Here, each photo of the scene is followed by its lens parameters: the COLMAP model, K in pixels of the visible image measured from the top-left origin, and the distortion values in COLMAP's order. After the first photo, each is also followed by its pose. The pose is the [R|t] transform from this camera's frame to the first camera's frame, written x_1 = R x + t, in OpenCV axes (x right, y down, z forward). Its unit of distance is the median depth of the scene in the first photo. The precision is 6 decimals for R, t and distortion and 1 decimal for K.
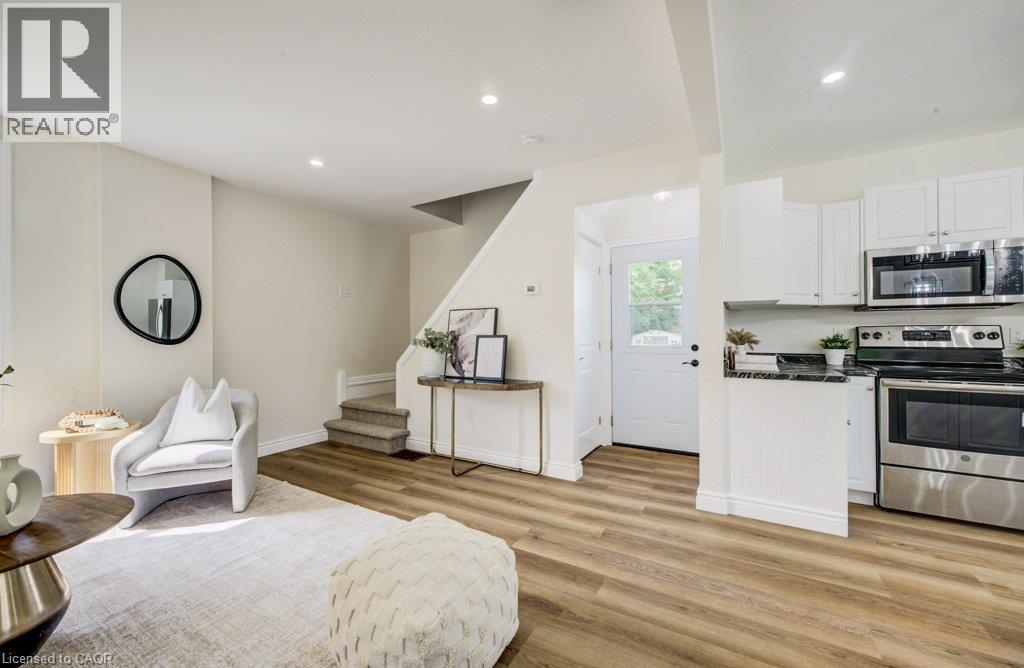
lens RADIAL K [[398.7, 0, 498.0], [0, 398.7, 331.7], [0, 0, 1]] dist [-0.002288, -0.000214]
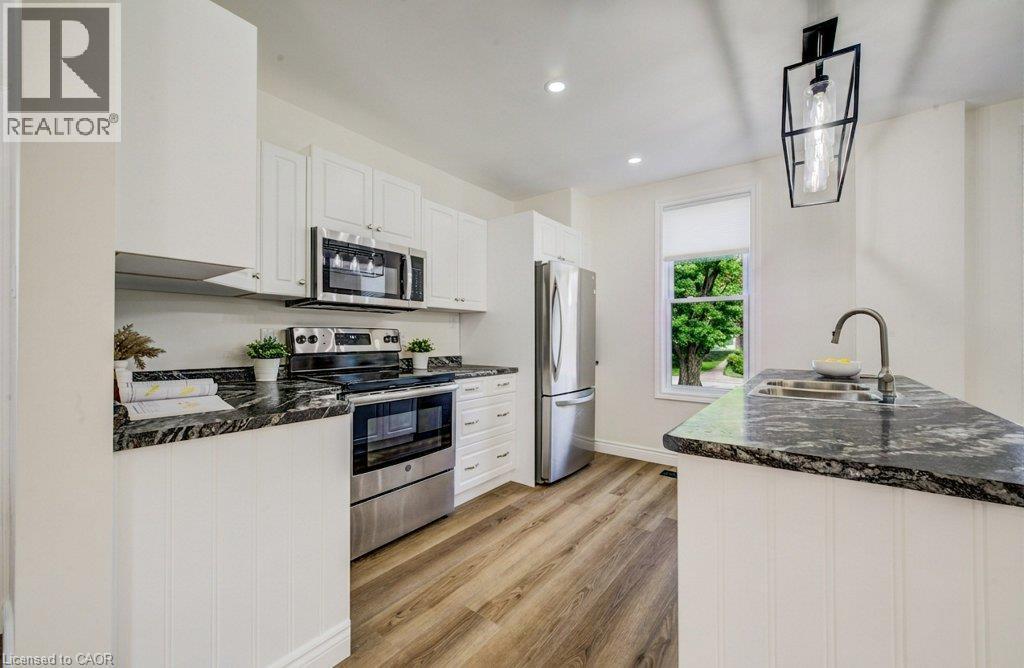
lens RADIAL K [[398.7, 0, 521.0], [0, 398.7, 335.8], [0, 0, 1]] dist [-0.002288, -0.000214]
pose [[0.095557, 0.005273, 0.995410, 0.213786], [-0.008185, 0.999956, -0.004512, 0.003663], [-0.995390, -0.007717, 0.095596, 0.542021]]
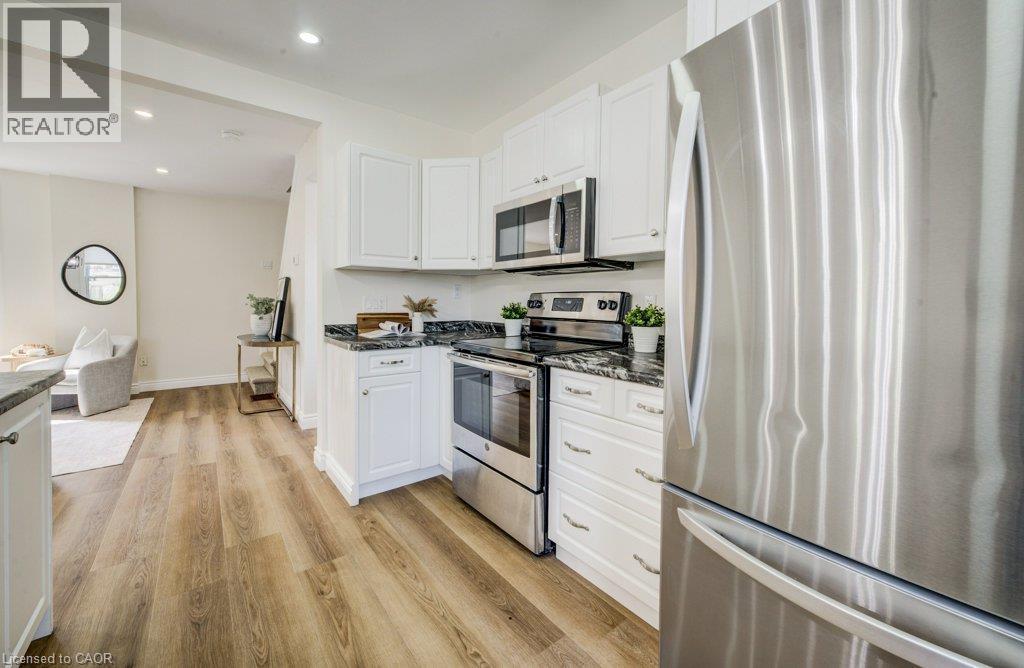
lens RADIAL K [[398.7, 0, 498.8], [0, 398.7, 313.1], [0, 0, 1]] dist [-0.002288, -0.000214]
pose [[0.929405, 0.019931, -0.368524, 1.274195], [-0.007922, 0.999388, 0.034071, 0.001404], [0.368977, -0.028746, 0.928994, 0.188049]]
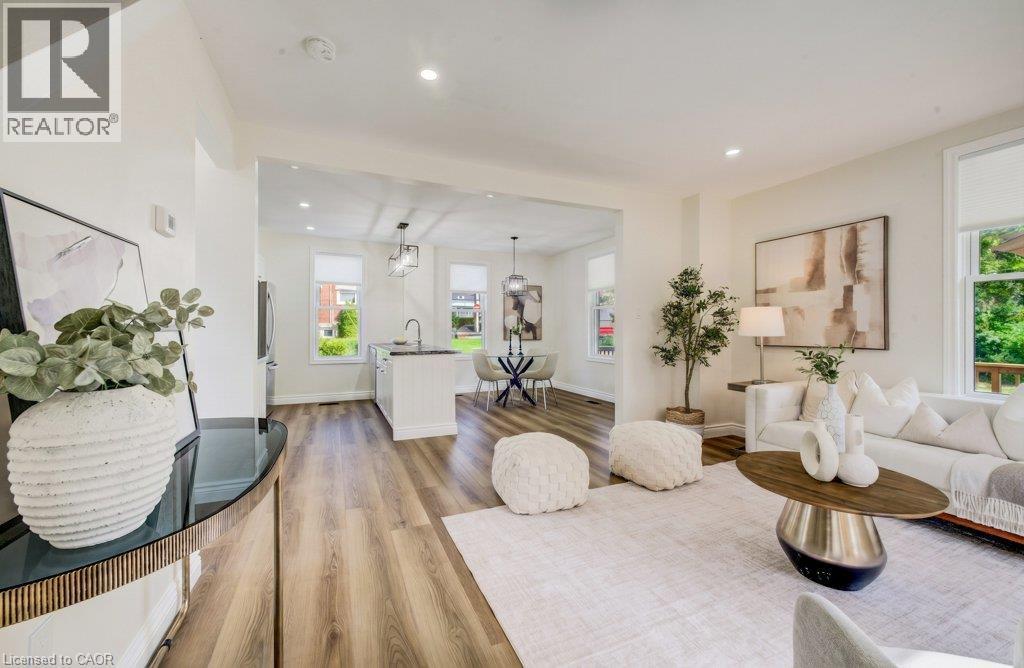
lens RADIAL K [[398.7, 0, 507.7], [0, 398.7, 326.4], [0, 0, 1]] dist [-0.002288, -0.000214]
pose [[-0.821318, 0.007729, 0.570418, -0.603074], [0.000454, 0.999917, -0.012896, 0.010262], [-0.570470, -0.010333, -0.821253, 1.402384]]
